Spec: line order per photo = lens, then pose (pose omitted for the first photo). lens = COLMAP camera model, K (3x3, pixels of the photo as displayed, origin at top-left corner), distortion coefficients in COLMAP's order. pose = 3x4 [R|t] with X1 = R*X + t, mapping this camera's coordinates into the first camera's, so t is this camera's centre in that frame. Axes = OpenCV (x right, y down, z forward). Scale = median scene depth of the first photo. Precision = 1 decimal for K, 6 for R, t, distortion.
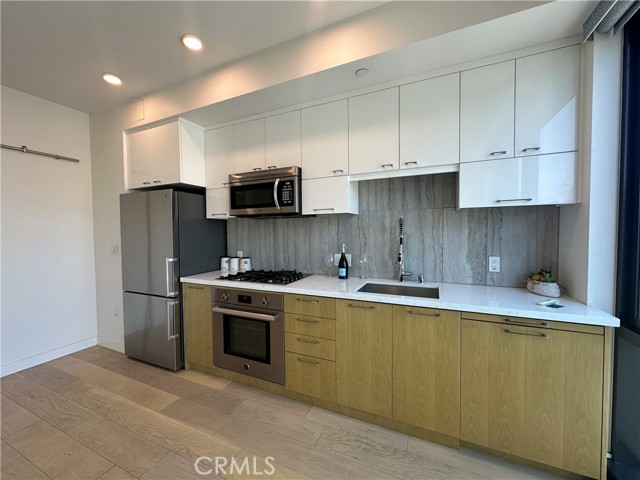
lens RADIAL K [[254.6, 0, 320.0], [0, 254.6, 240.0], [0, 0, 1]] dist [-0.000795, 0.000142]
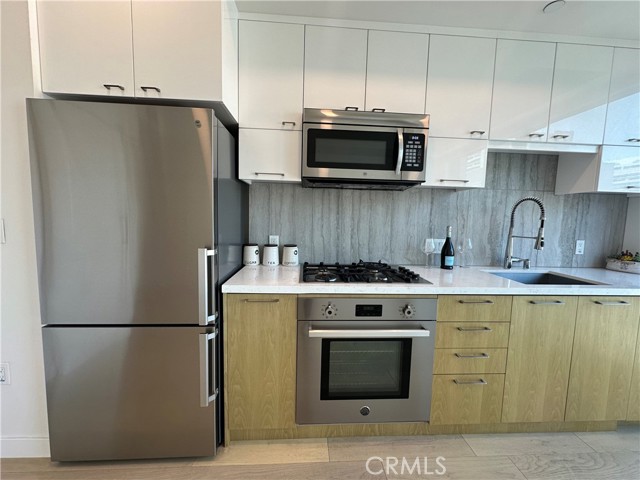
lens RADIAL K [[254.6, 0, 320.0], [0, 254.6, 240.0], [0, 0, 1]] dist [-0.000795, 0.000142]
pose [[0.885762, -0.008875, 0.464055, -0.676284], [-0.018832, 0.998307, 0.055037, 0.022297], [-0.463758, -0.057489, 0.884095, 0.485494]]
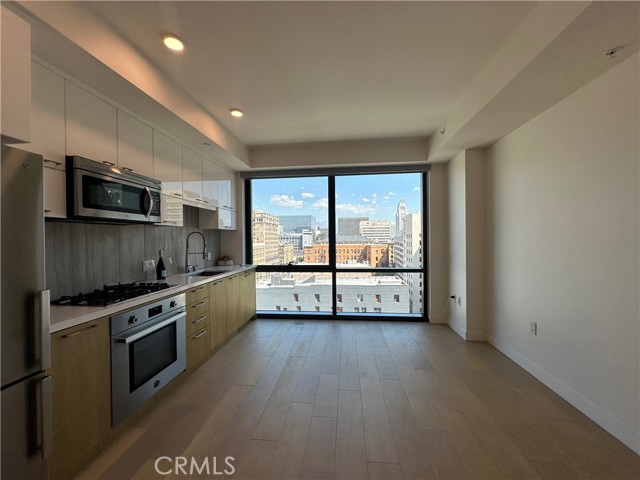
lens RADIAL K [[254.6, 0, 320.0], [0, 254.6, 240.0], [0, 0, 1]] dist [-0.000795, 0.000142]
pose [[-0.312674, 0.006972, 0.949835, -1.338166], [0.046625, 0.998880, 0.008017, -0.009363], [-0.948716, 0.046793, -0.312649, 0.680653]]
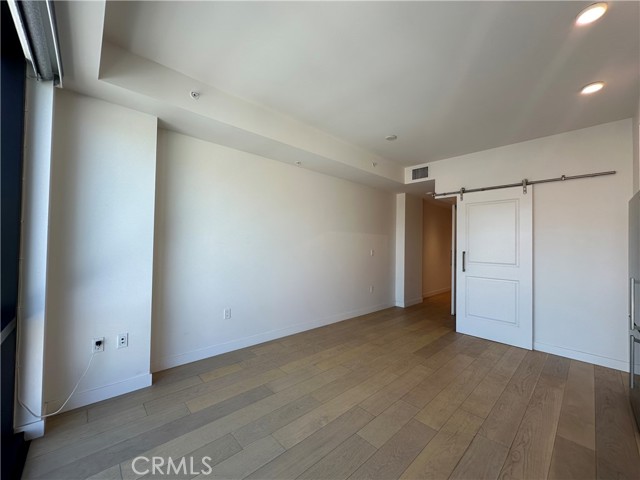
lens RADIAL K [[254.6, 0, 320.0], [0, 254.6, 240.0], [0, 0, 1]] dist [-0.000795, 0.000142]
pose [[-0.394057, -0.013838, -0.918982, 0.503310], [-0.044437, 0.999004, 0.004012, -0.006730], [0.918011, 0.042417, -0.394279, 0.463498]]
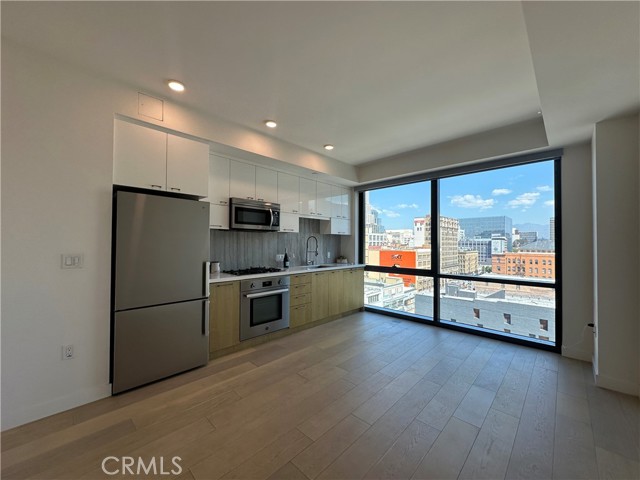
lens RADIAL K [[254.6, 0, 320.0], [0, 254.6, 240.0], [0, 0, 1]] dist [-0.000795, 0.000142]
pose [[0.340147, 0.025293, 0.940032, -1.607904], [0.023289, 0.999105, -0.035309, 0.024906], [-0.940084, 0.033903, 0.339254, 0.149748]]
